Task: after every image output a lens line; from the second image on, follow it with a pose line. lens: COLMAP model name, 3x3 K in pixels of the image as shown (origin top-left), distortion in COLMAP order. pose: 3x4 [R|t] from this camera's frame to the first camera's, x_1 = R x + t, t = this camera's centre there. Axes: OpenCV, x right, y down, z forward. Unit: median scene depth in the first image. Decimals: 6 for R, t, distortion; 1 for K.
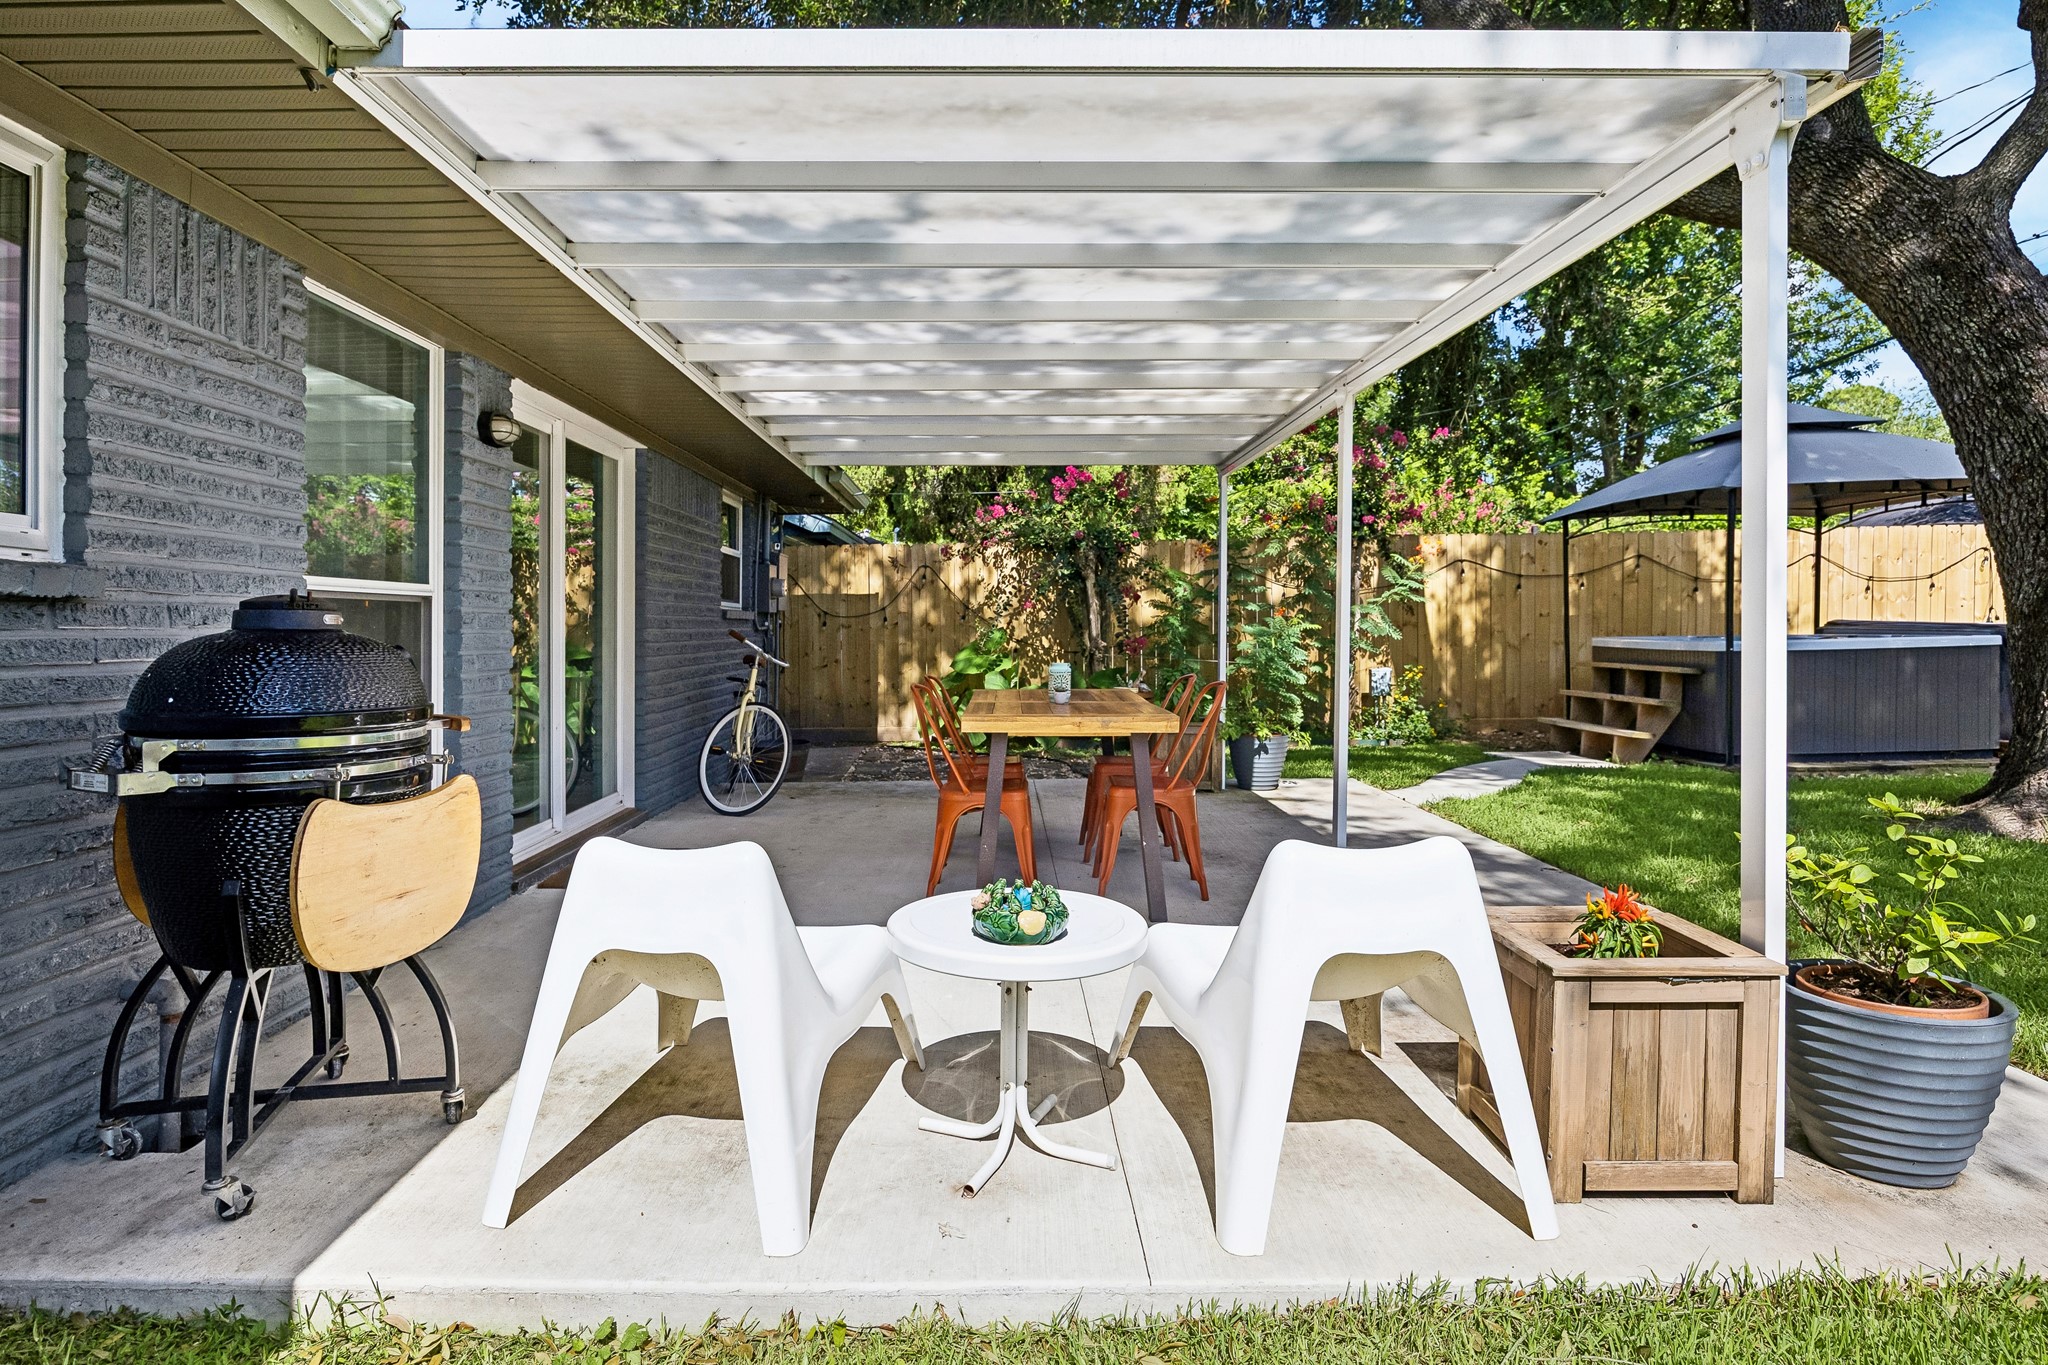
lens RADIAL K [[1135.7, 0, 1024.0], [0, 1135.7, 682.5], [0, 0, 1]] dist [-0.002945, -0.001188]
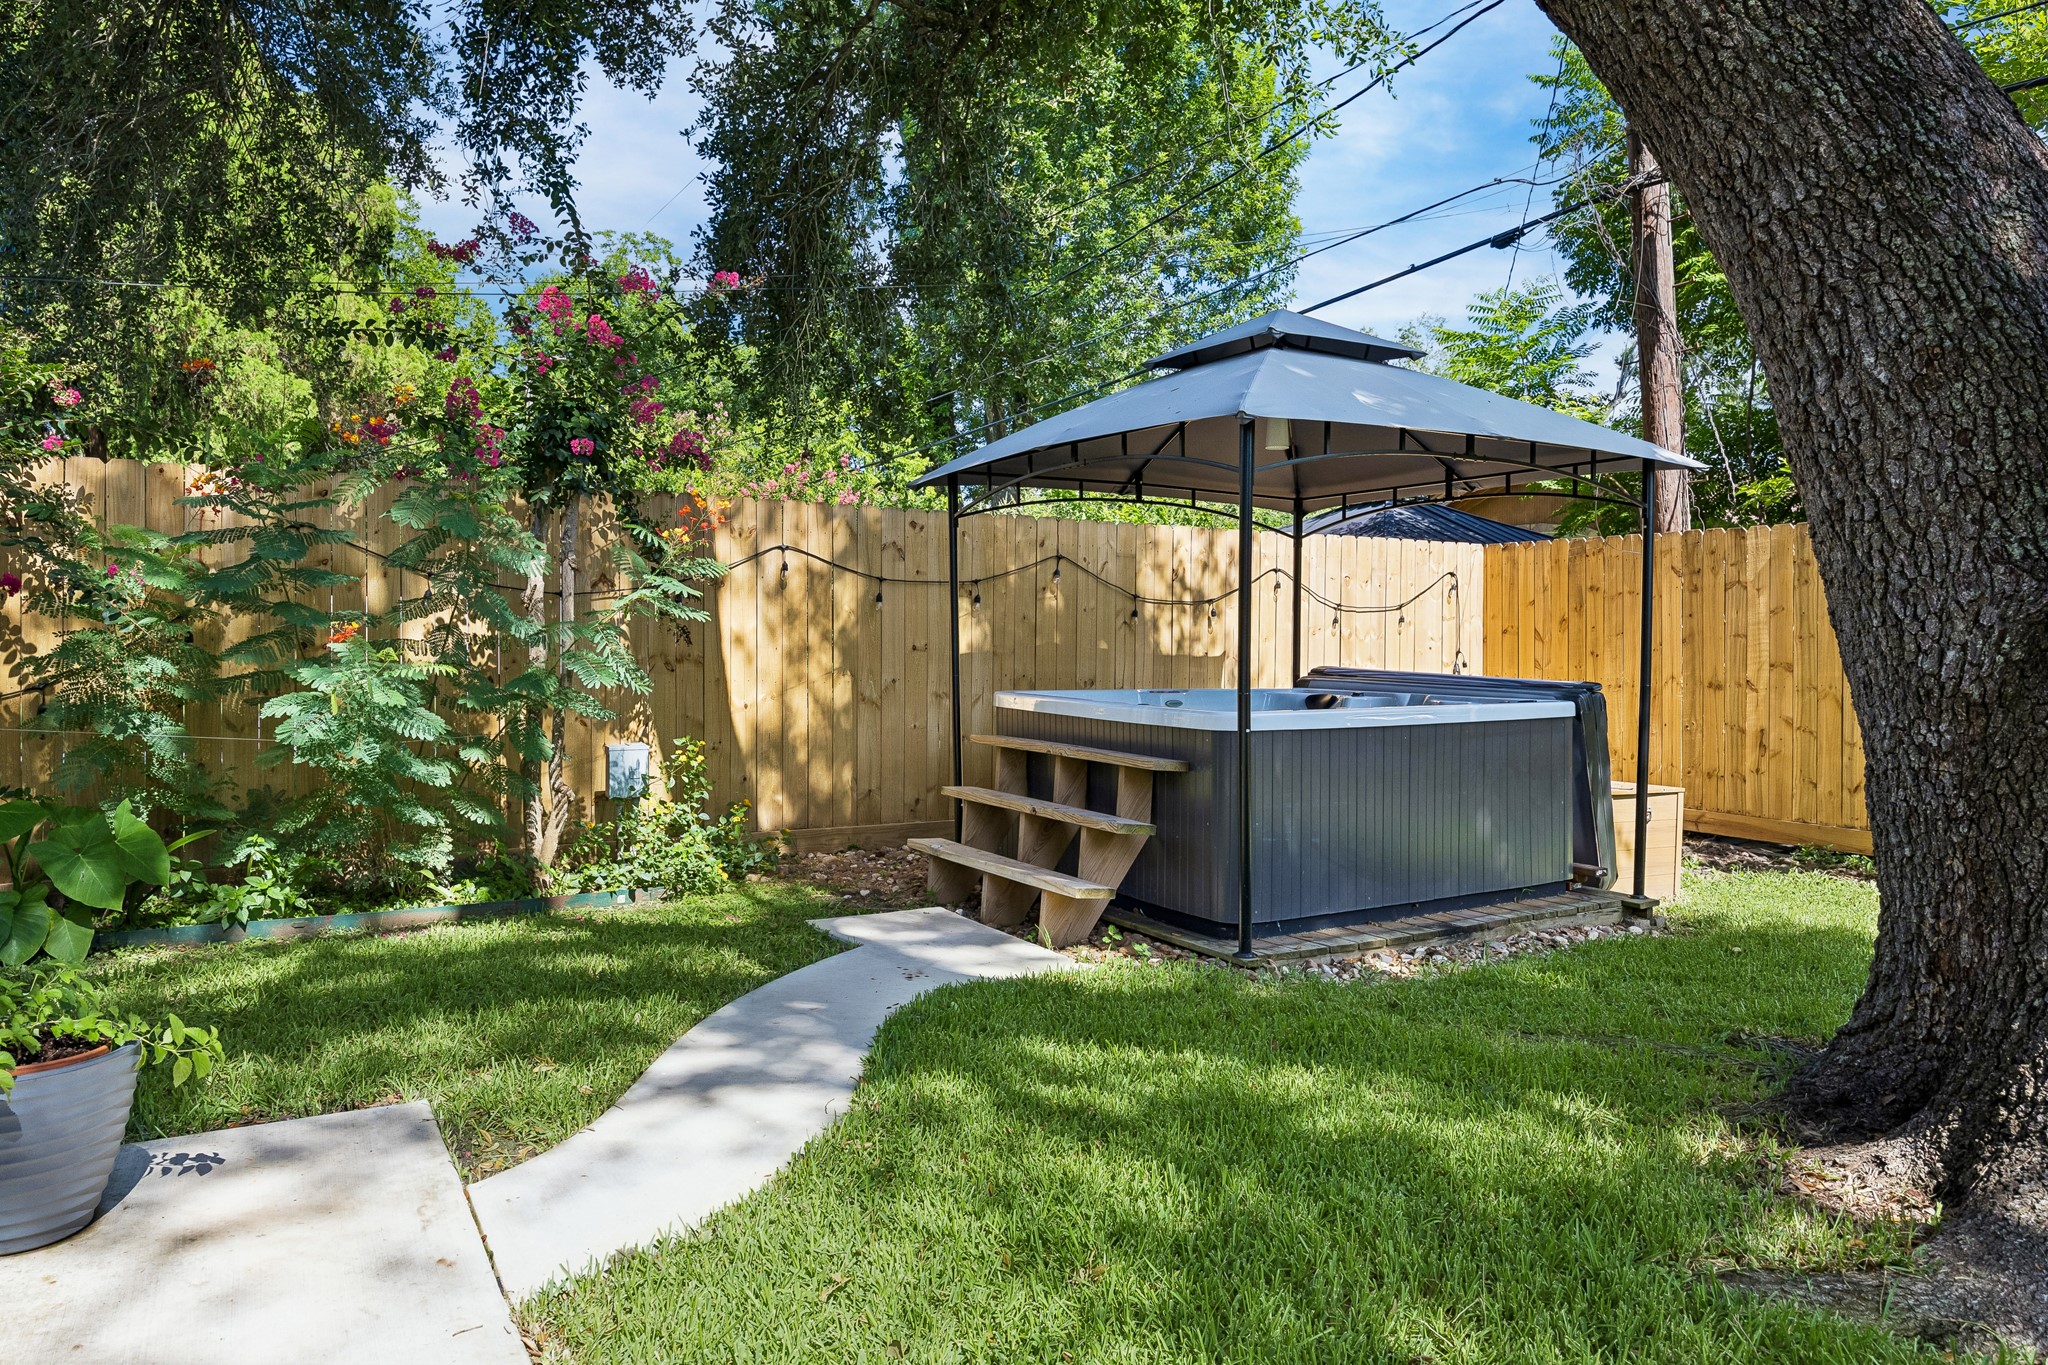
lens RADIAL K [[1347.3, 0, 1031.0], [0, 1347.3, 680.4], [0, 0, 1]] dist [-0.006516, -0.002144]
pose [[0.871923, 0.010392, 0.489532, 0.205167], [0.000122, 0.999770, -0.021440, -0.034321], [-0.489642, 0.018754, 0.871722, 0.445426]]
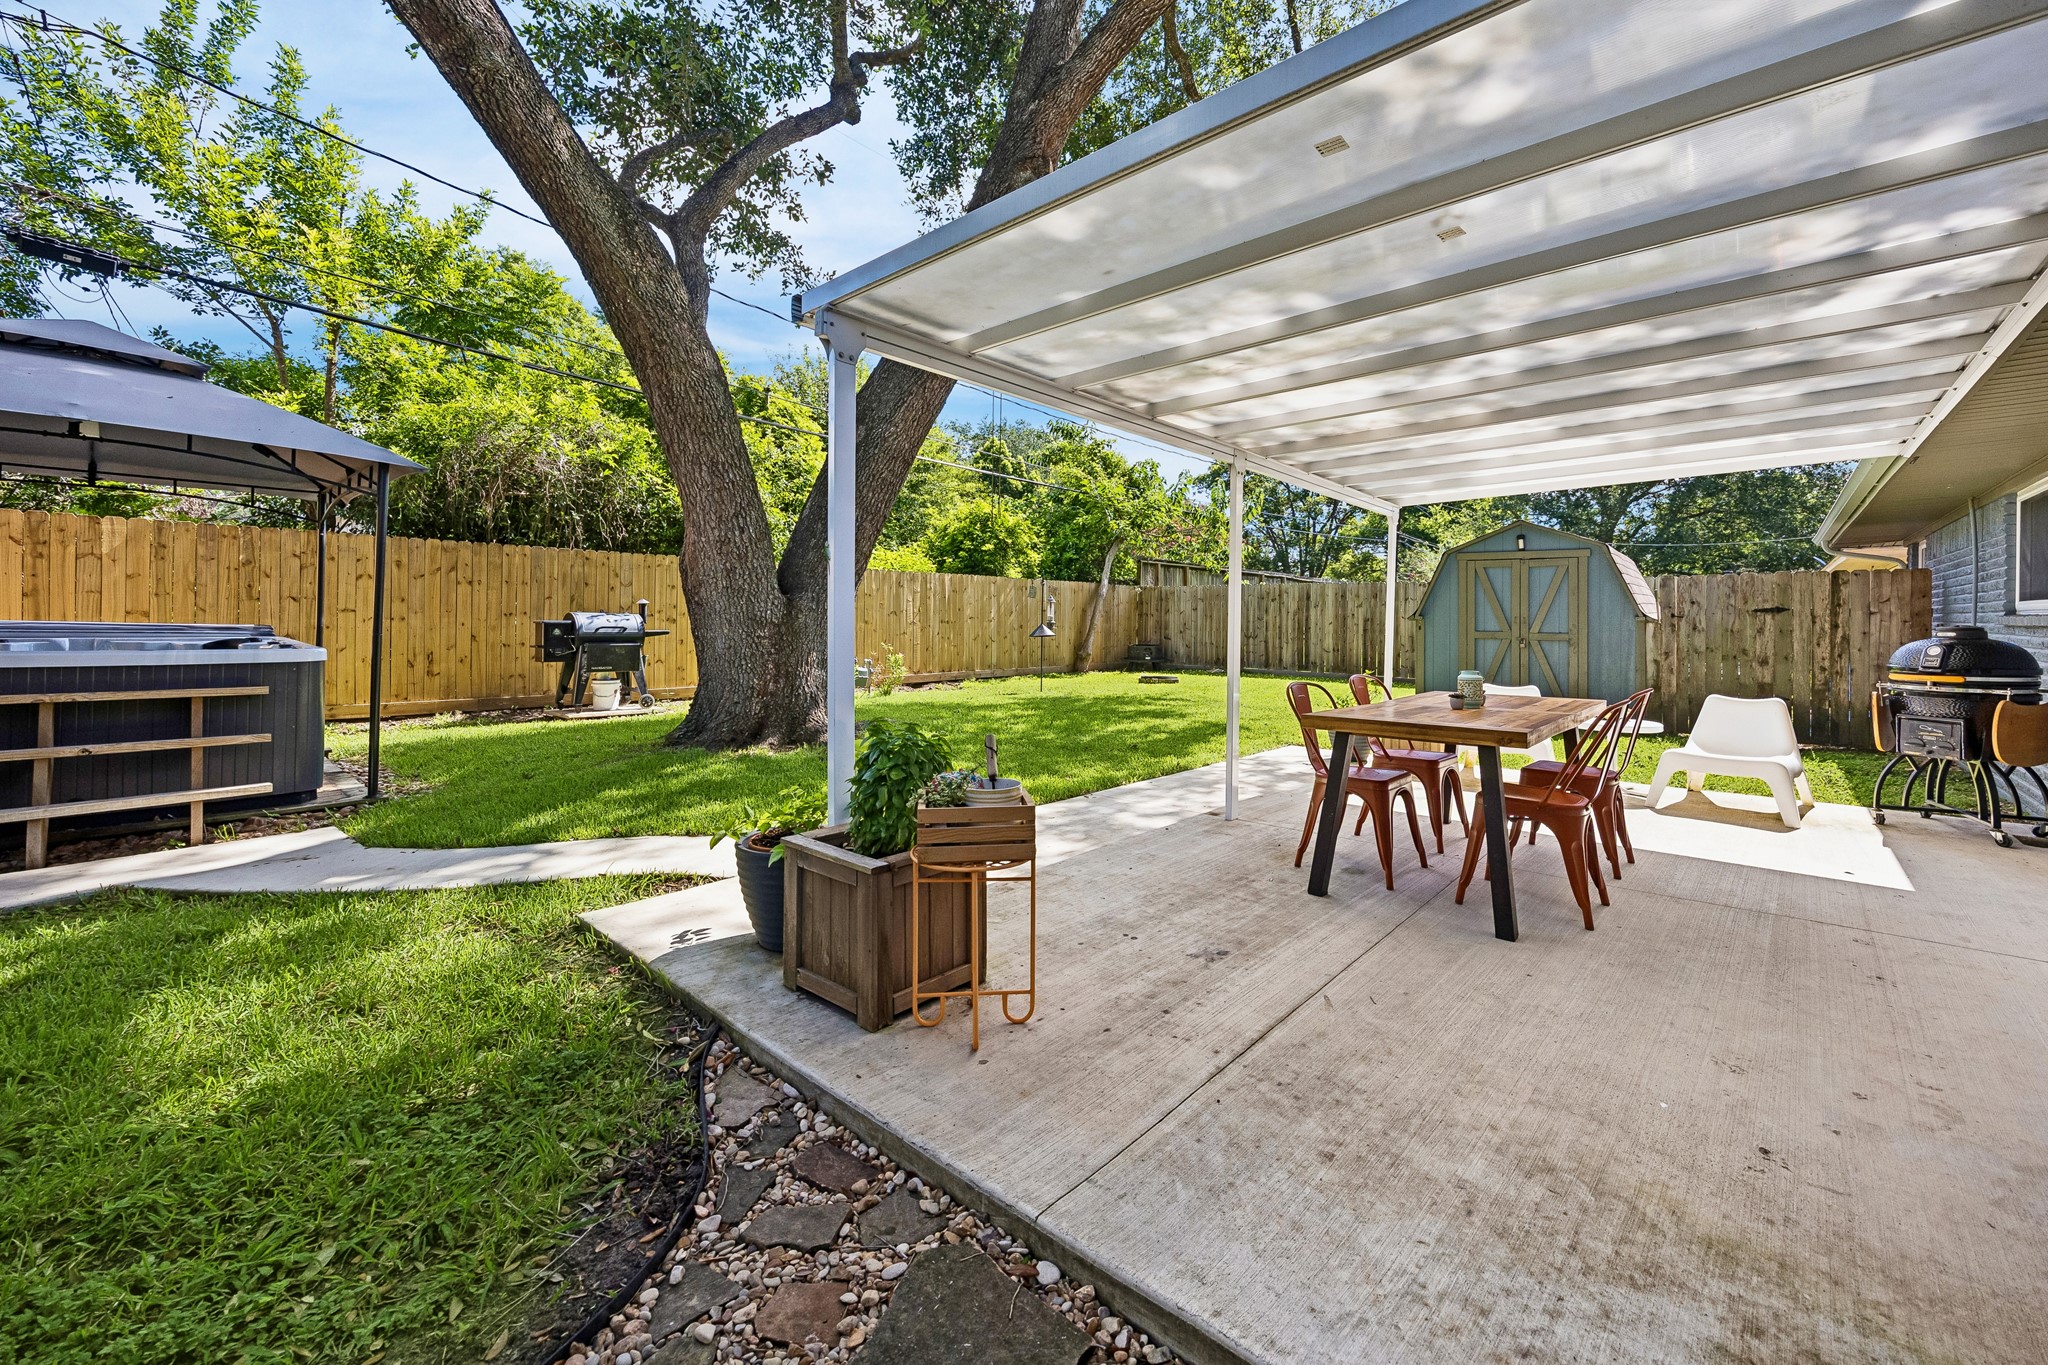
lens RADIAL K [[797.9, 0, 1013.4], [0, 797.9, 643.4], [0, 0, 1]] dist [-0.000642, 0.000040]
pose [[-0.708195, -0.016880, 0.705815, -0.105897], [0.029888, 0.998101, 0.053858, -0.049582], [-0.705384, 0.059237, -0.706346, 0.937273]]
